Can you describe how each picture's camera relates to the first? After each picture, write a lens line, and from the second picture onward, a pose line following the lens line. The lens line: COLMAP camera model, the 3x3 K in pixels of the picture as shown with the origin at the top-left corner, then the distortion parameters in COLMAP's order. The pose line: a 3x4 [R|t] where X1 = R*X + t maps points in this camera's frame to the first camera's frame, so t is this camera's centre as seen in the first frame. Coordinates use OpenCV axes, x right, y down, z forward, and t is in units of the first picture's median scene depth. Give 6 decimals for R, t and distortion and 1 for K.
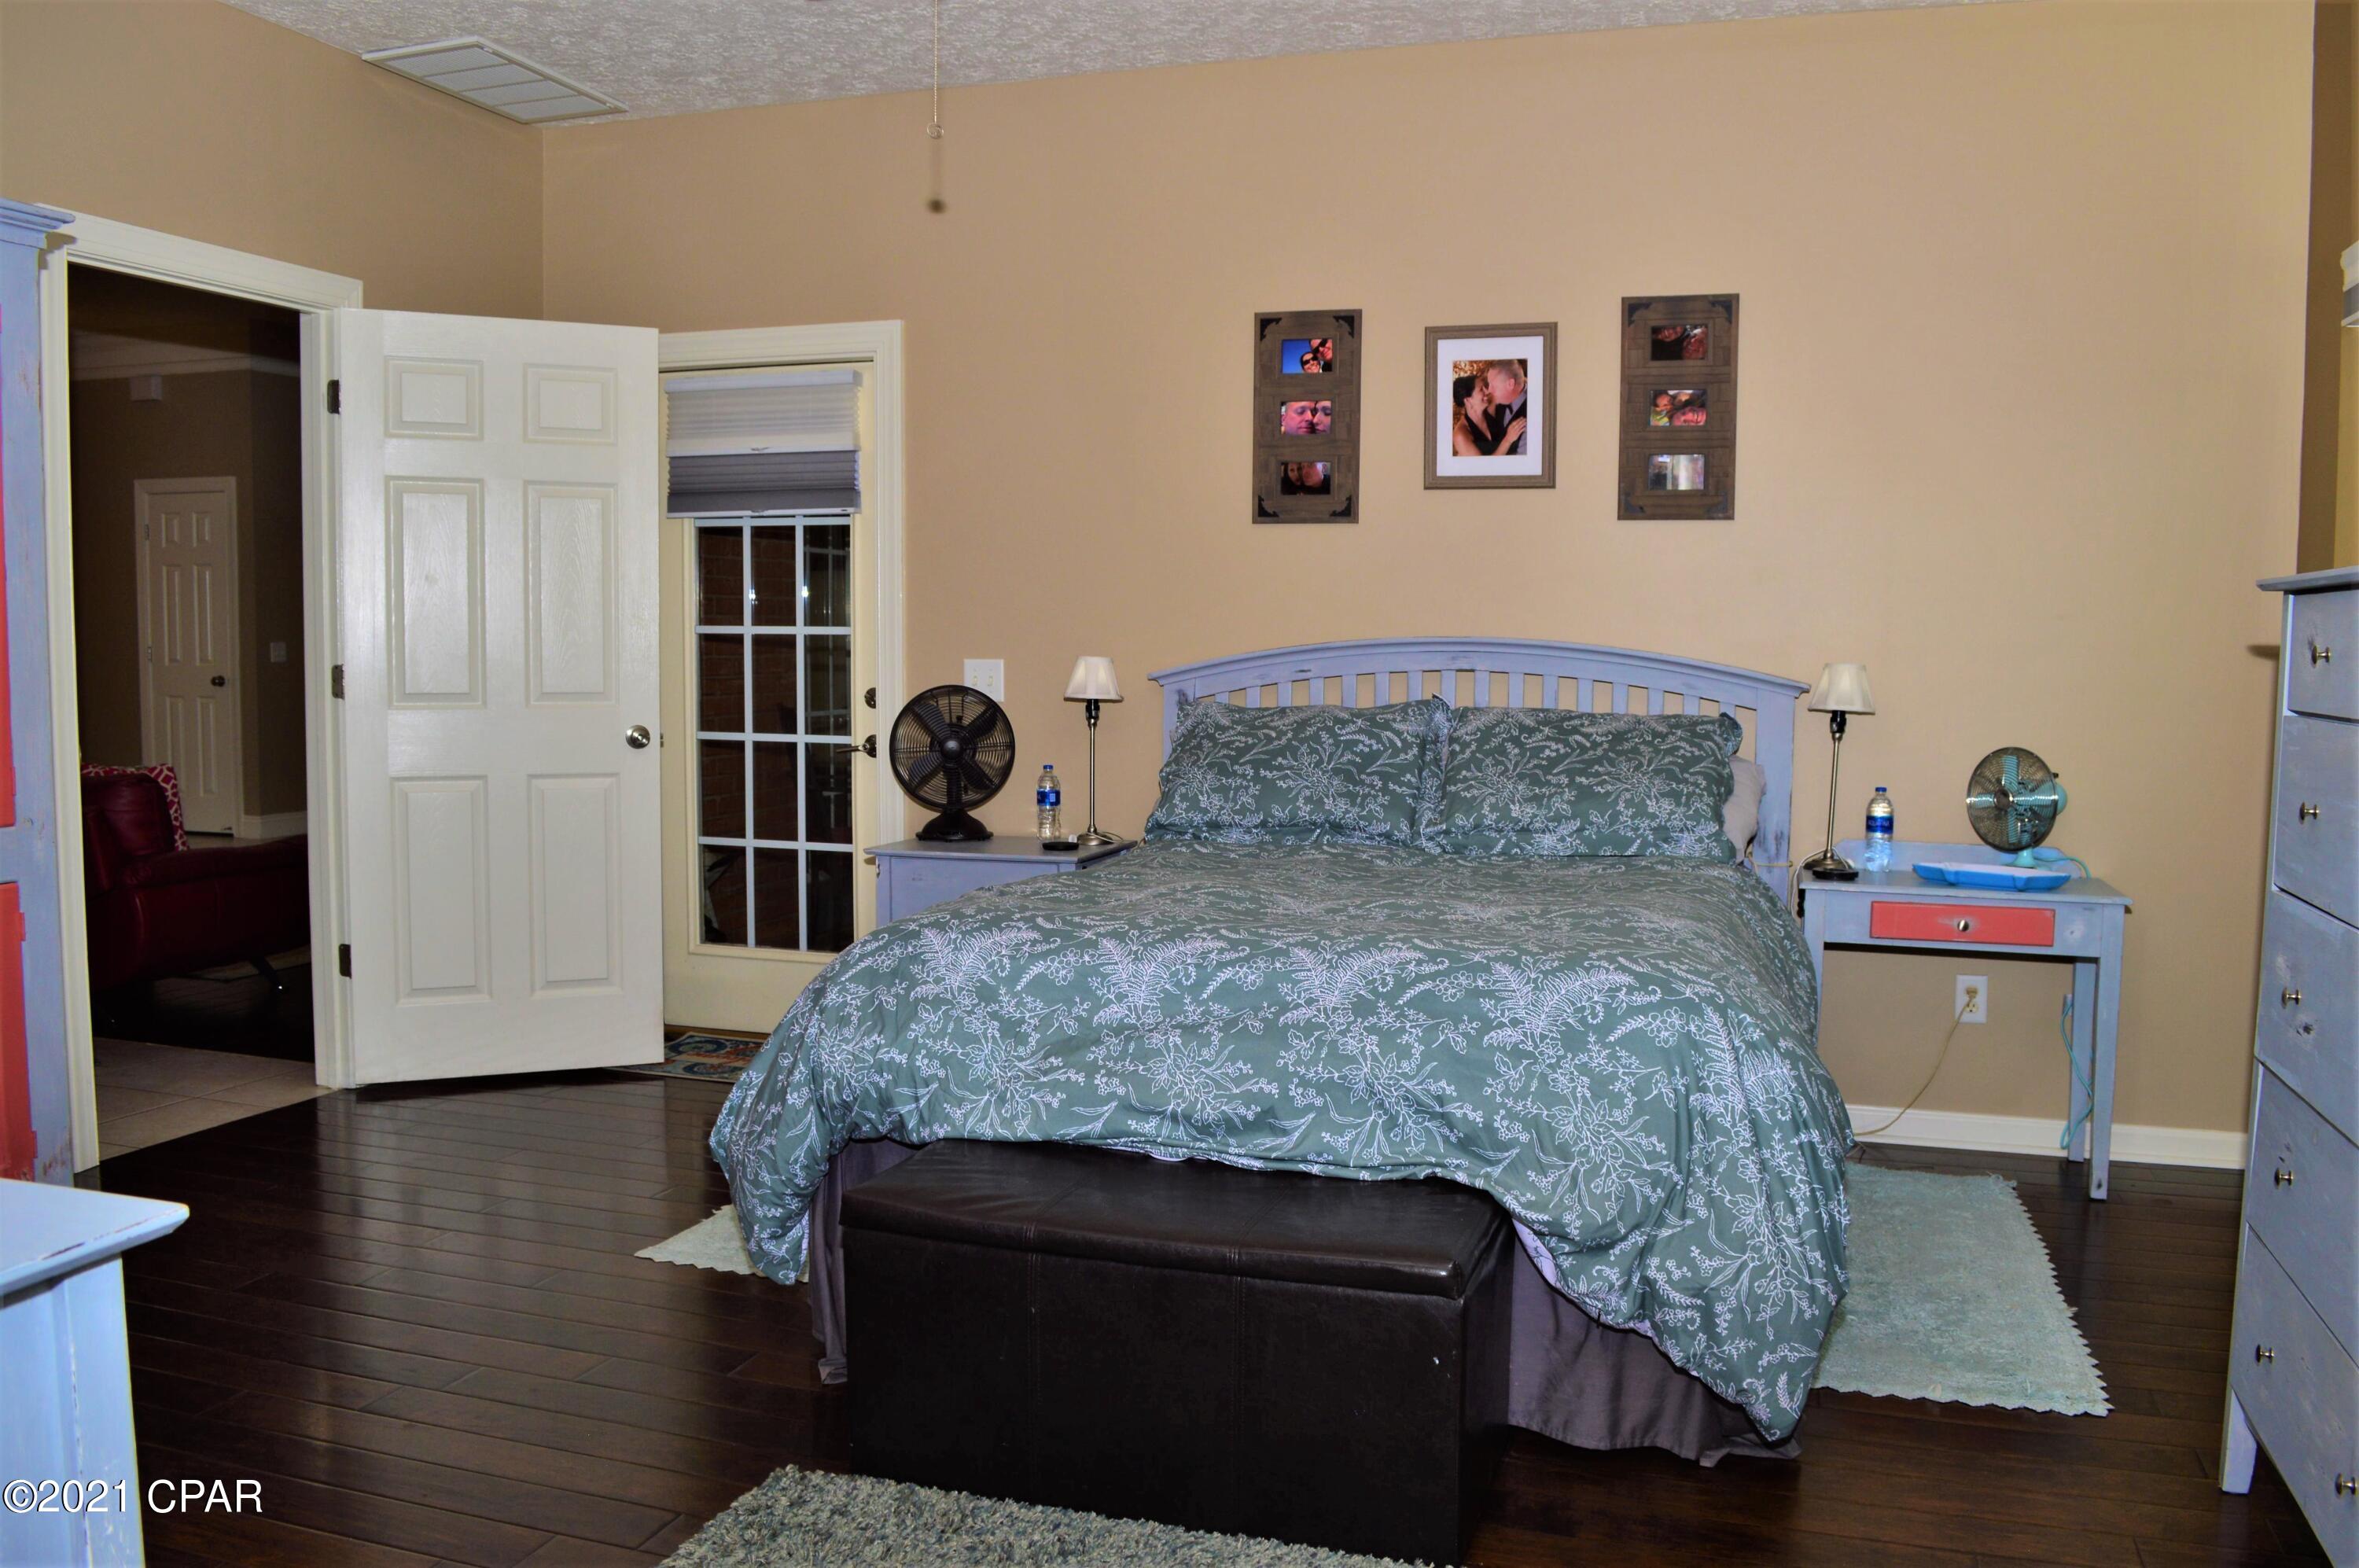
lens RADIAL K [[1921.3, 0, 1176.9], [0, 1921.3, 785.9], [0, 0, 1]] dist [-0.040812, -0.015311]
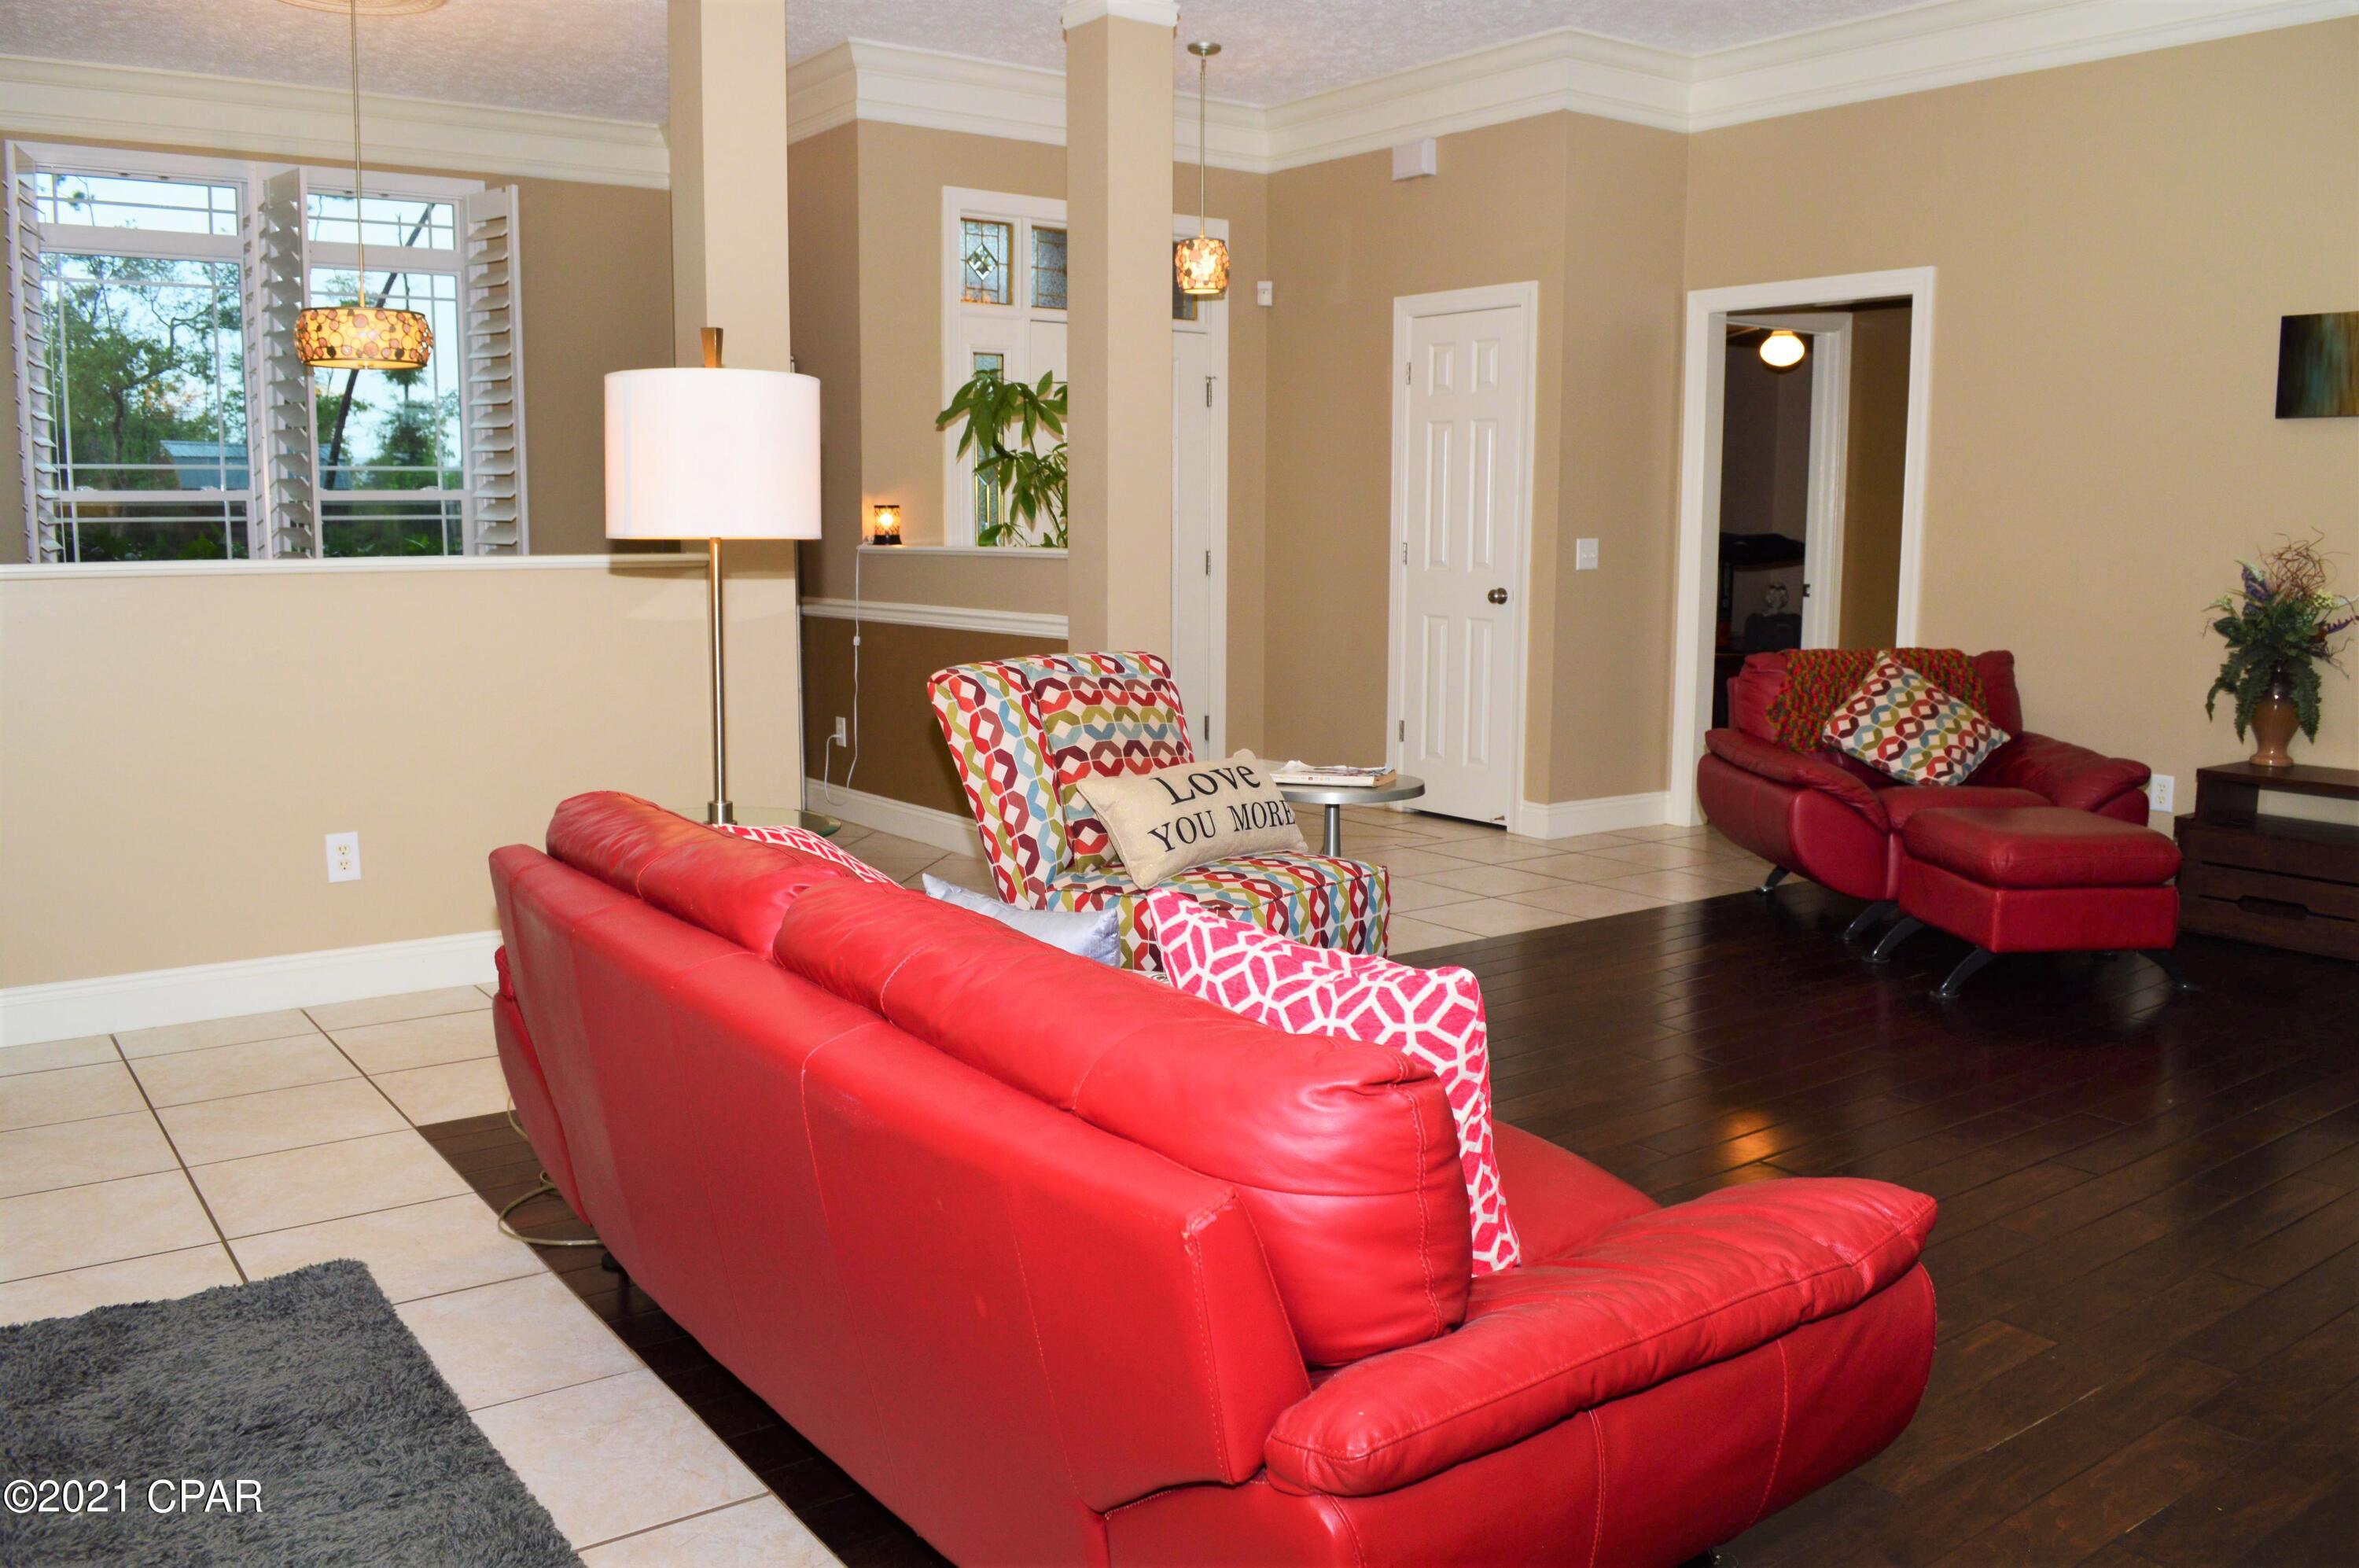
lens RADIAL K [[1921.3, 0, 1184.3], [0, 1921.3, 781.7], [0, 0, 1]] dist [-0.040812, -0.015311]
pose [[0.822921, 0.074760, -0.563215, -0.211909], [-0.035701, 0.996150, 0.080065, -0.040360], [0.567033, -0.045780, 0.822422, 0.382237]]
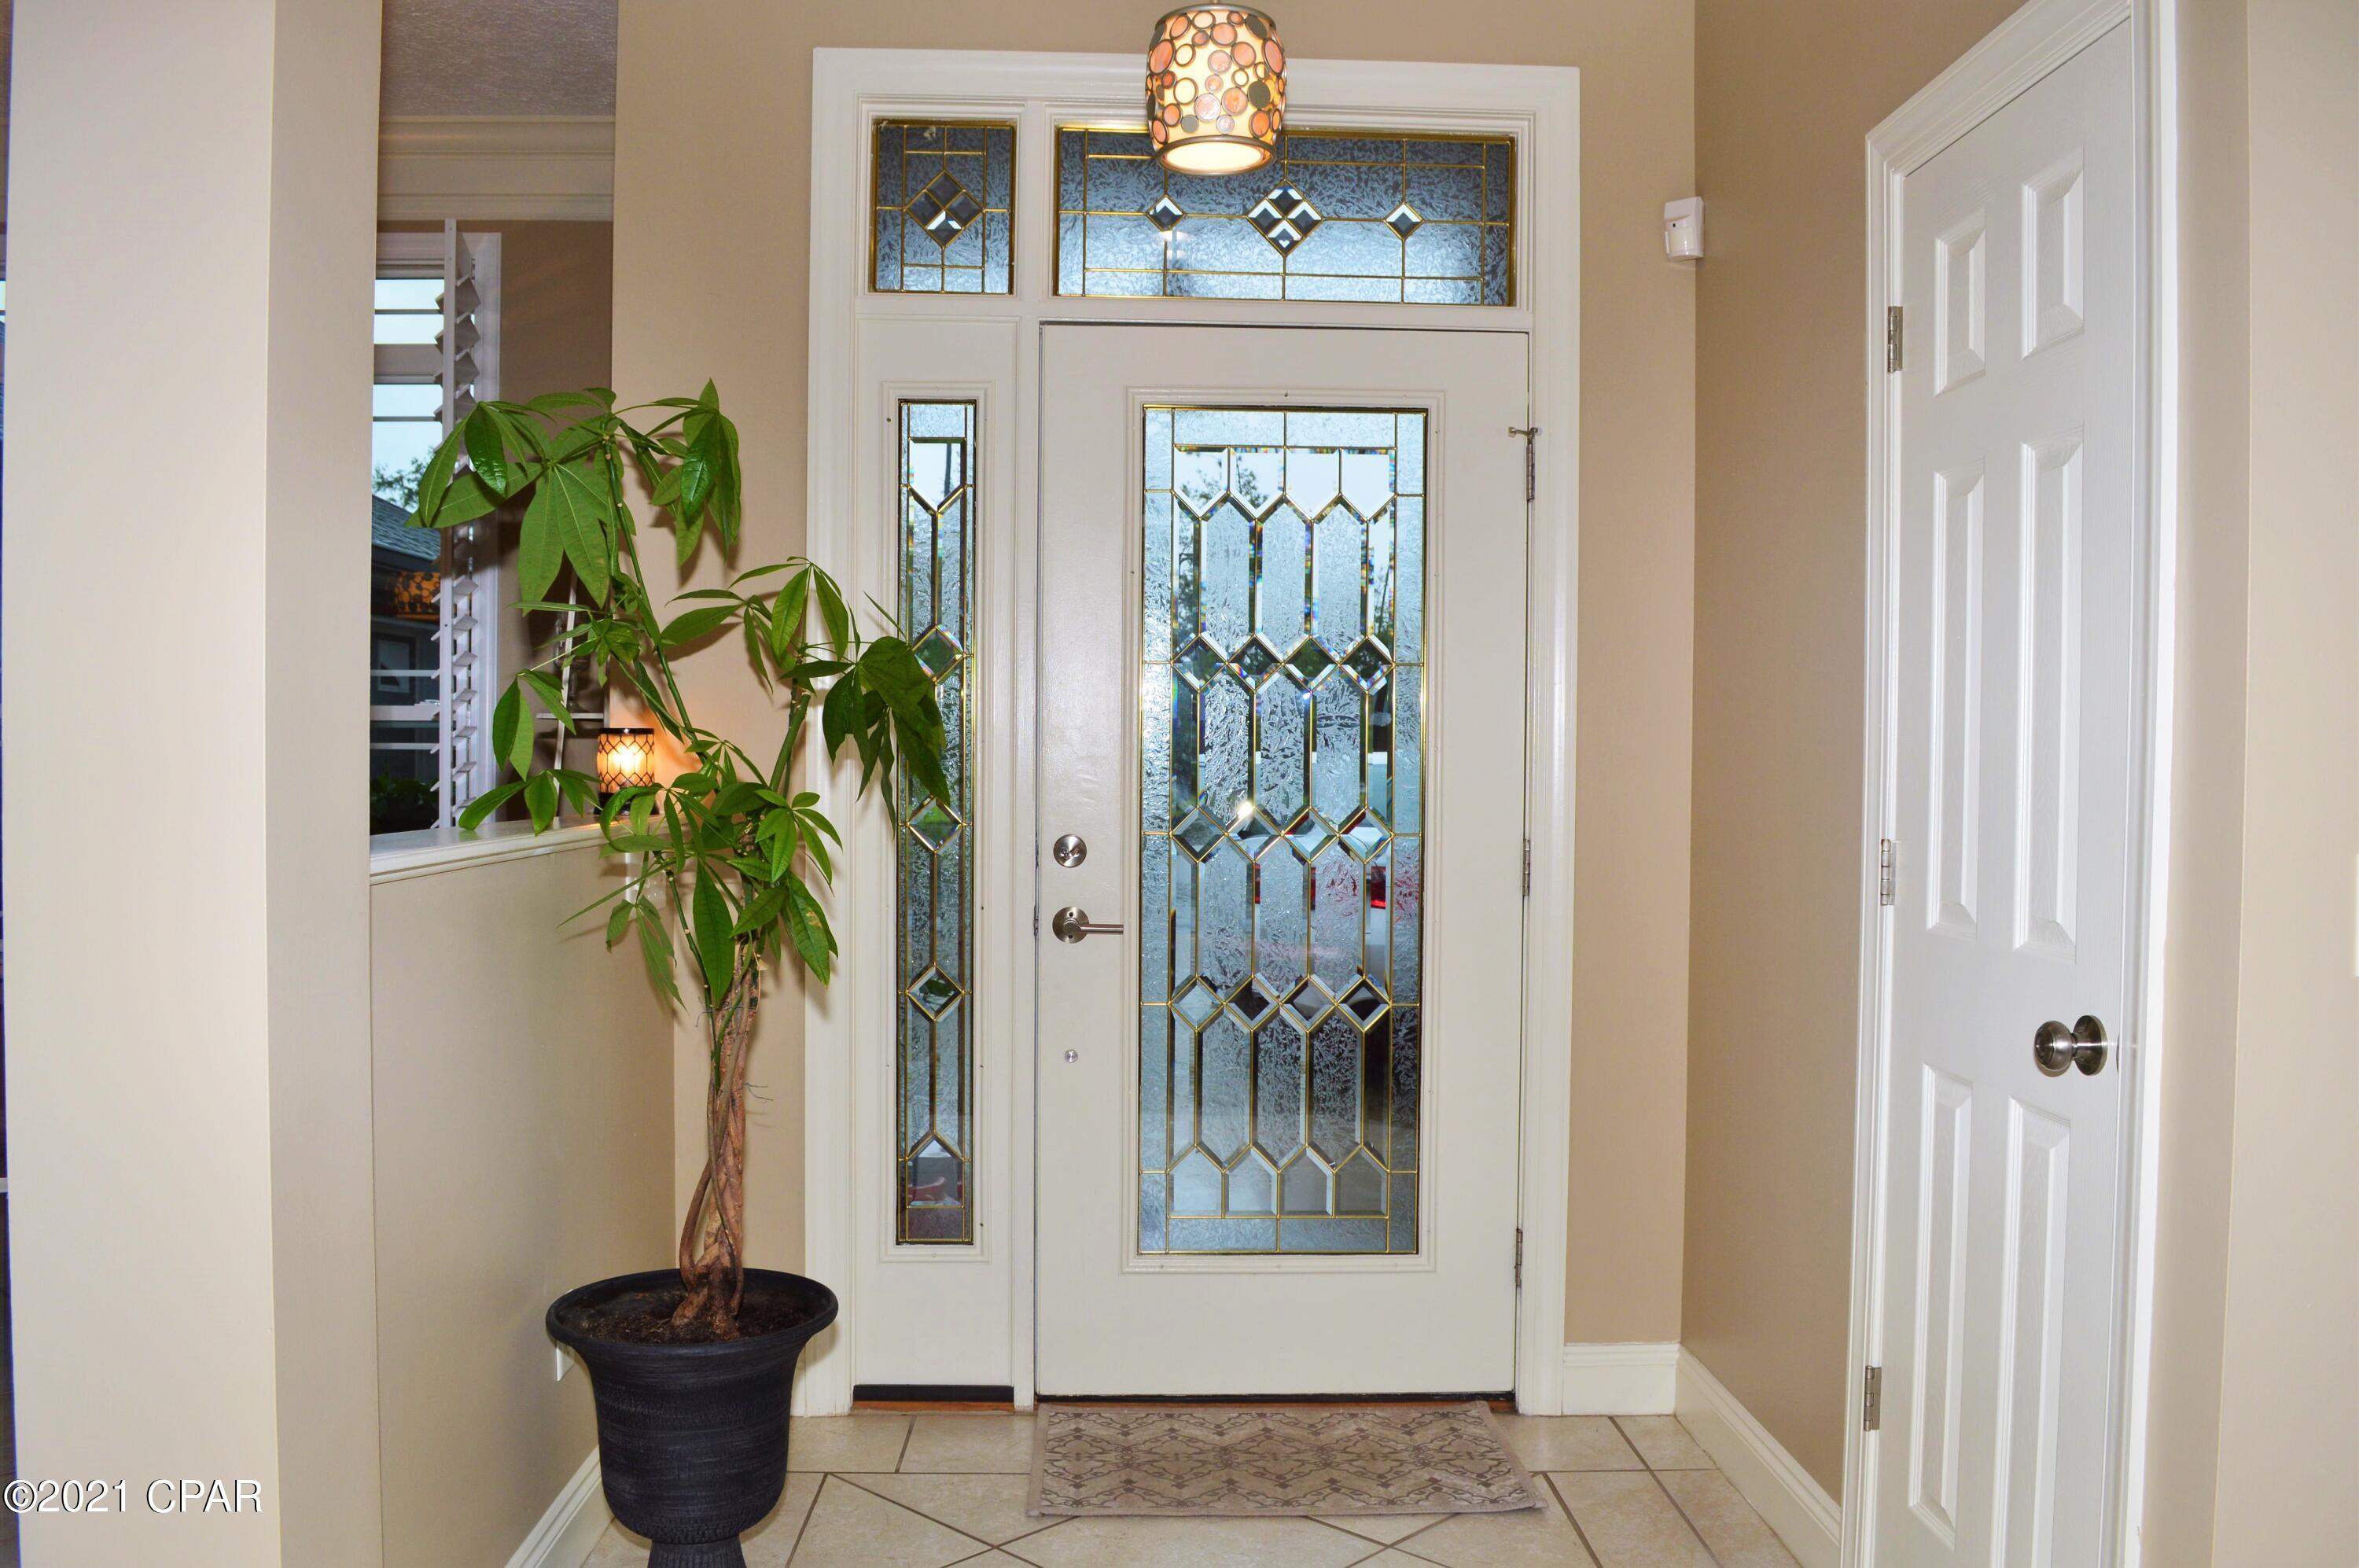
lens RADIAL K [[1921.3, 0, 1177.9], [0, 1921.3, 775.7], [0, 0, 1]] dist [-0.040812, -0.015311]
pose [[0.353339, 0.008425, -0.935457, -0.362772], [-0.076279, 0.996889, -0.019834, -0.071060], [0.932380, 0.078364, 0.352883, 0.851686]]
